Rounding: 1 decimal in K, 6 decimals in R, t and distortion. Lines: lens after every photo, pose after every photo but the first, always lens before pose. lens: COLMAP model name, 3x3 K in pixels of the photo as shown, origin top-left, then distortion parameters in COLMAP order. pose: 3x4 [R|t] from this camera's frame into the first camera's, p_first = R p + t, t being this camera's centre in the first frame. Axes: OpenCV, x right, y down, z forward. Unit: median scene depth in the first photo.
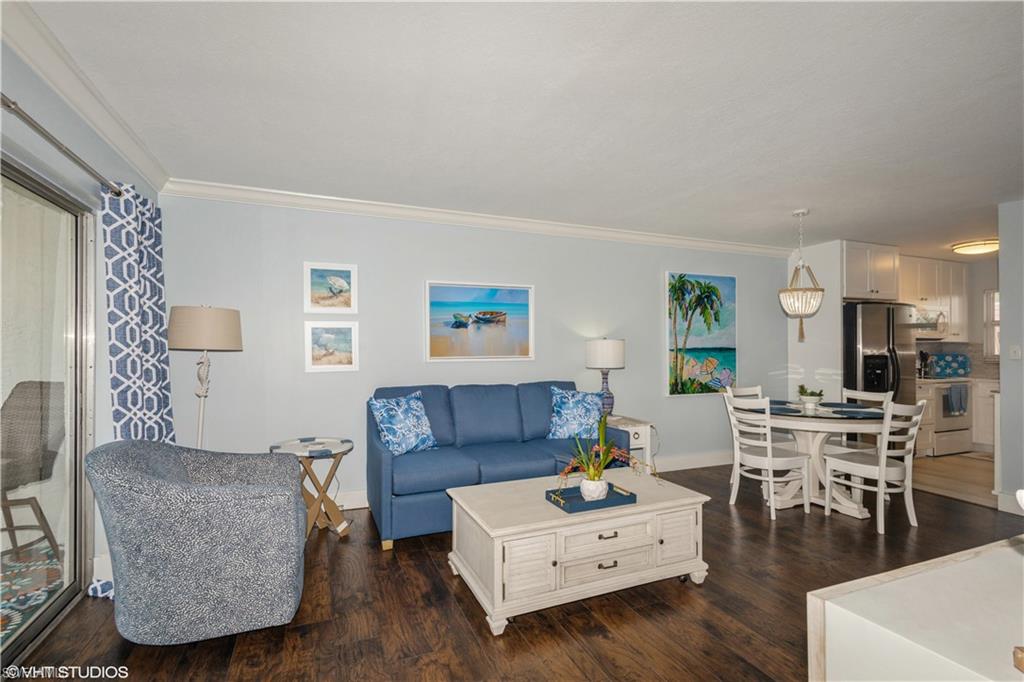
lens RADIAL K [[483.7, 0, 517.1], [0, 483.7, 345.0], [0, 0, 1]] dist [0.011835, 0.000273]
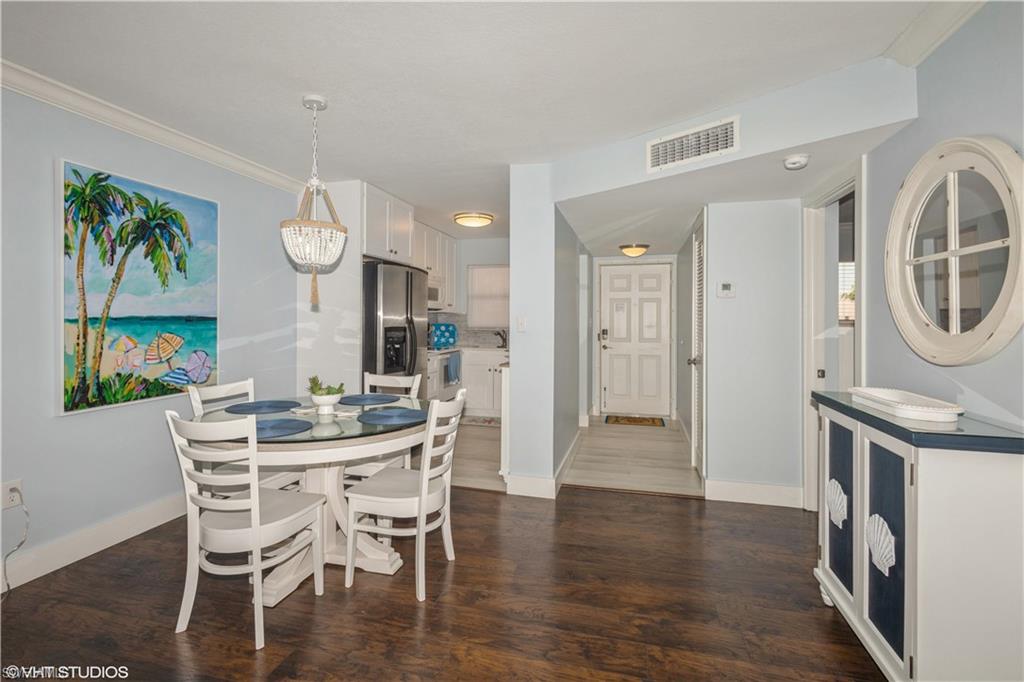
lens RADIAL K [[482.7, 0, 508.5], [0, 482.7, 317.5], [0, 0, 1]] dist [0.003039, 0.000435]
pose [[0.610280, 0.005572, 0.792166, 0.234726], [-0.012855, 0.999913, 0.002871, 0.000006], [-0.792081, -0.011936, 0.610299, 0.404220]]
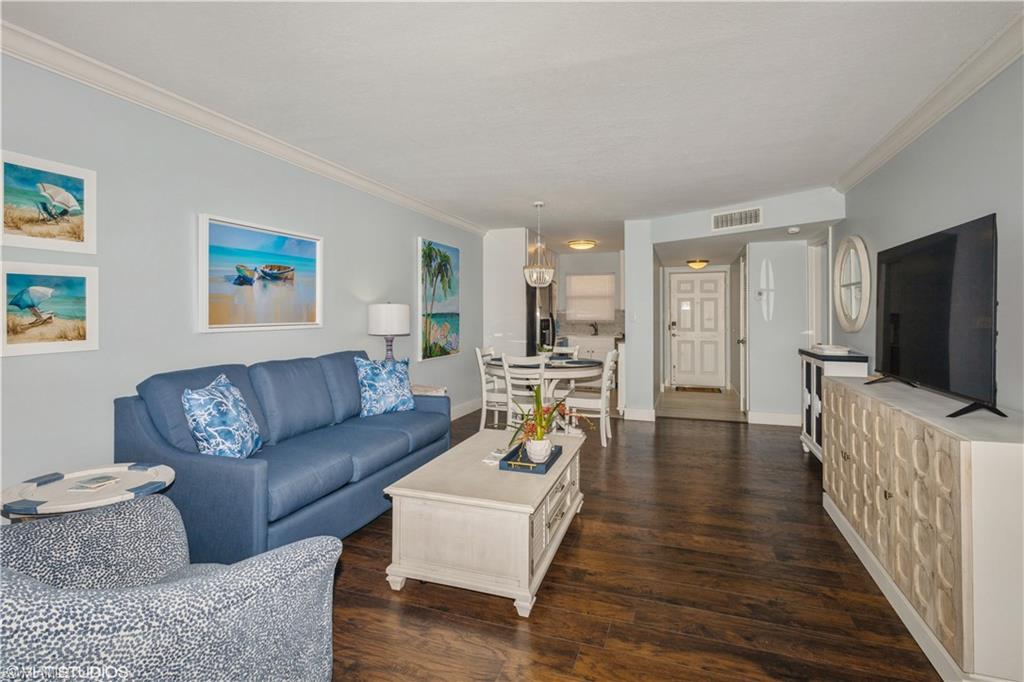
lens RADIAL K [[505.6, 0, 505.5], [0, 505.6, 310.4], [0, 0, 1]] dist [0.016509, -0.000029]
pose [[0.674743, 0.007303, 0.738016, -0.408265], [-0.008087, 0.999964, -0.002501, 0.001828], [-0.738008, -0.004281, 0.674778, 0.184222]]
